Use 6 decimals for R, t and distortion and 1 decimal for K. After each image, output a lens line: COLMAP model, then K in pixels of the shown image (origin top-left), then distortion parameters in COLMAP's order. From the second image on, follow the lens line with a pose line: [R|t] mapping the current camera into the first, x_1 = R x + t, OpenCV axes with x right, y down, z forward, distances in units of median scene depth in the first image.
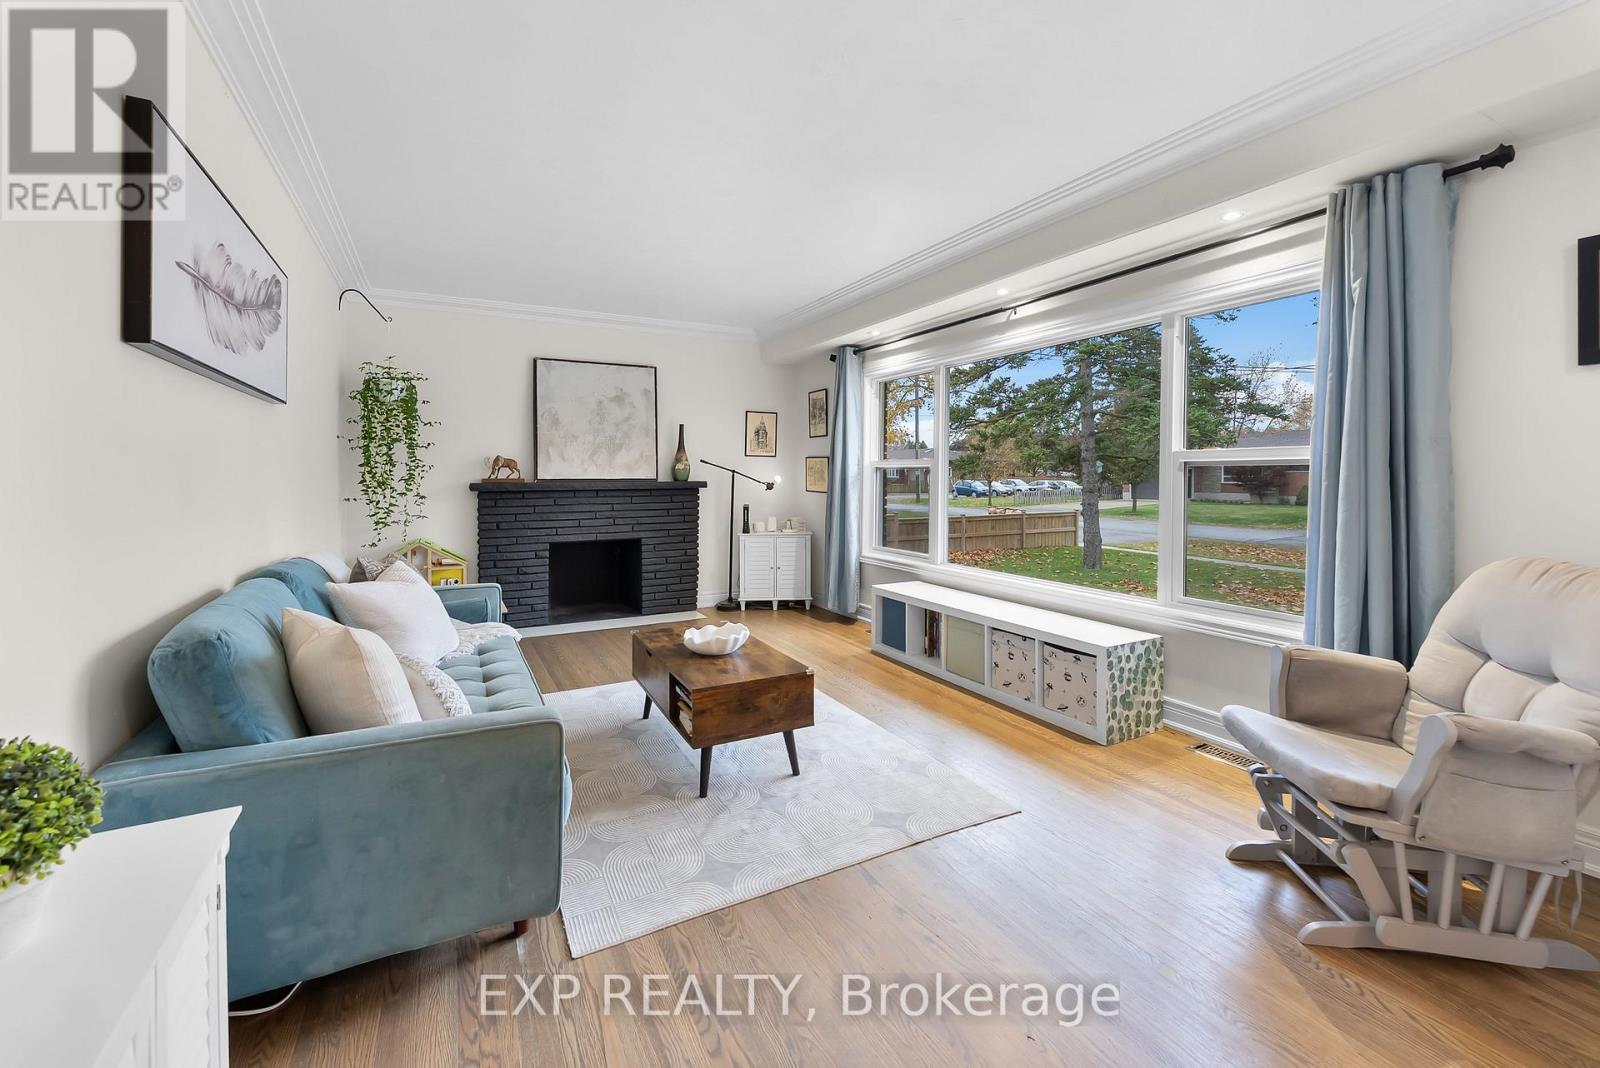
lens RADIAL K [[692.0, 0, 805.1], [0, 692.0, 515.9], [0, 0, 1]] dist [0.000683, 0.000038]
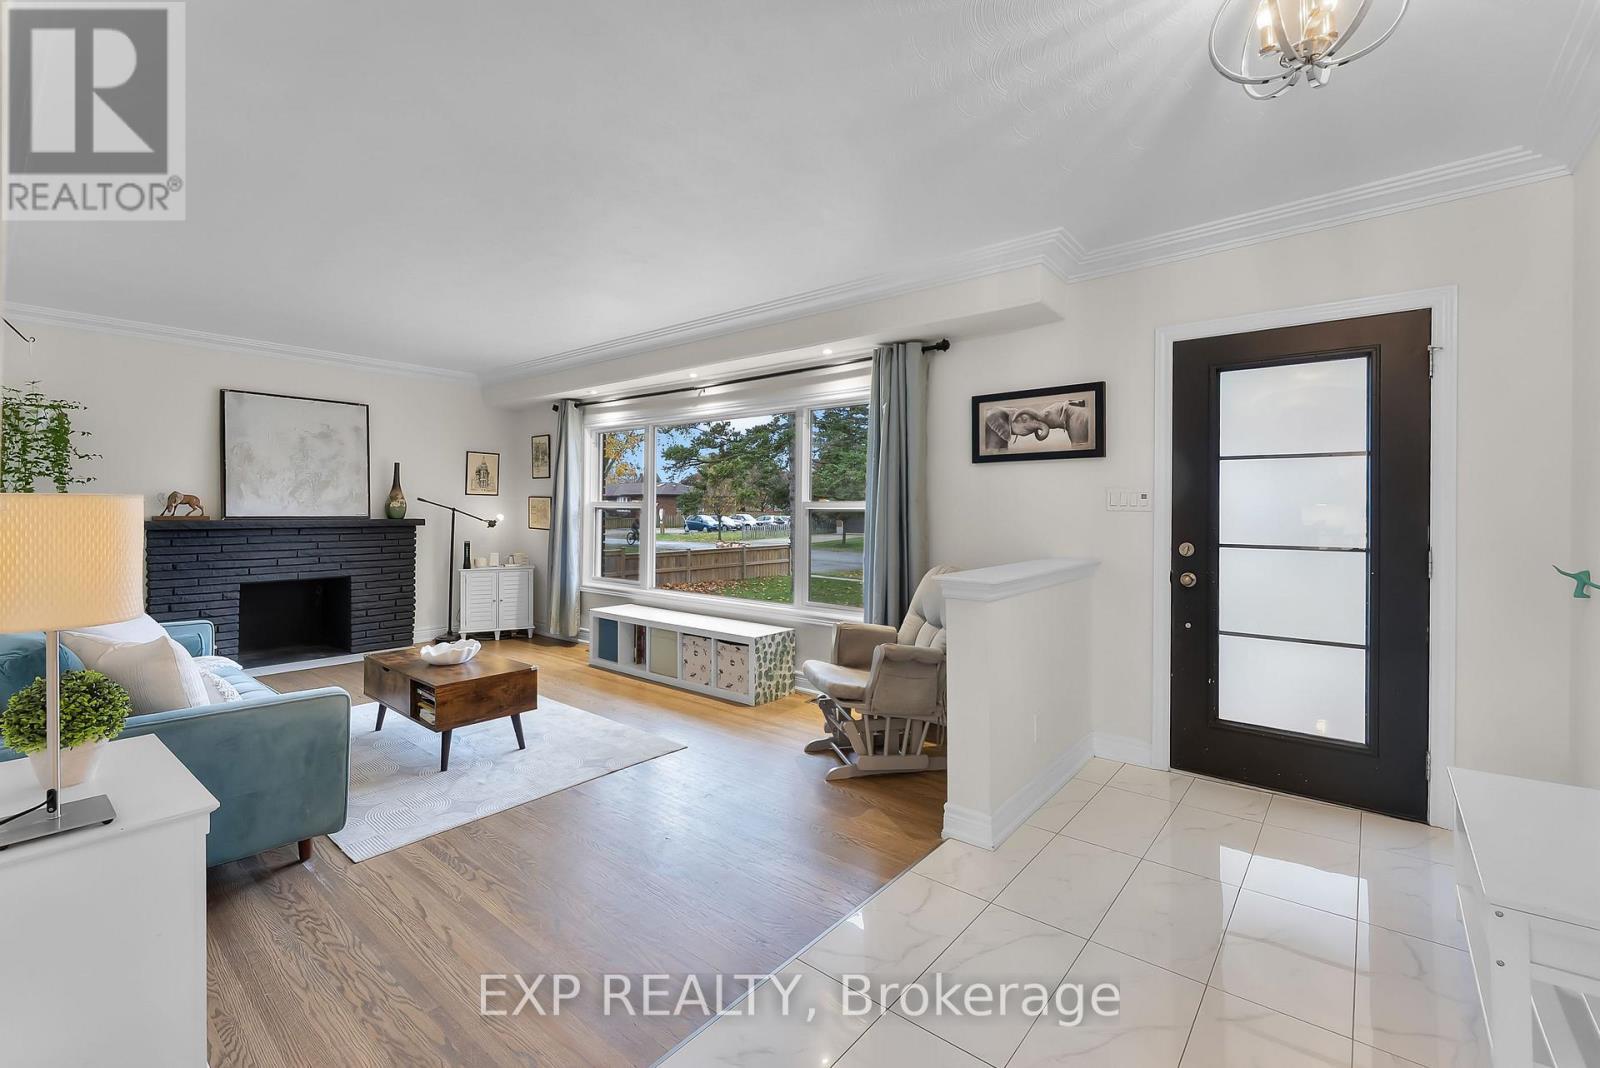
lens RADIAL K [[692.0, 0, 805.1], [0, 692.0, 515.9], [0, 0, 1]] dist [0.000683, 0.000038]
pose [[0.927290, 0.003693, 0.374325, -0.004287], [0.015091, 0.998770, -0.047238, 0.003259], [-0.374039, 0.049453, 0.926094, -0.212202]]
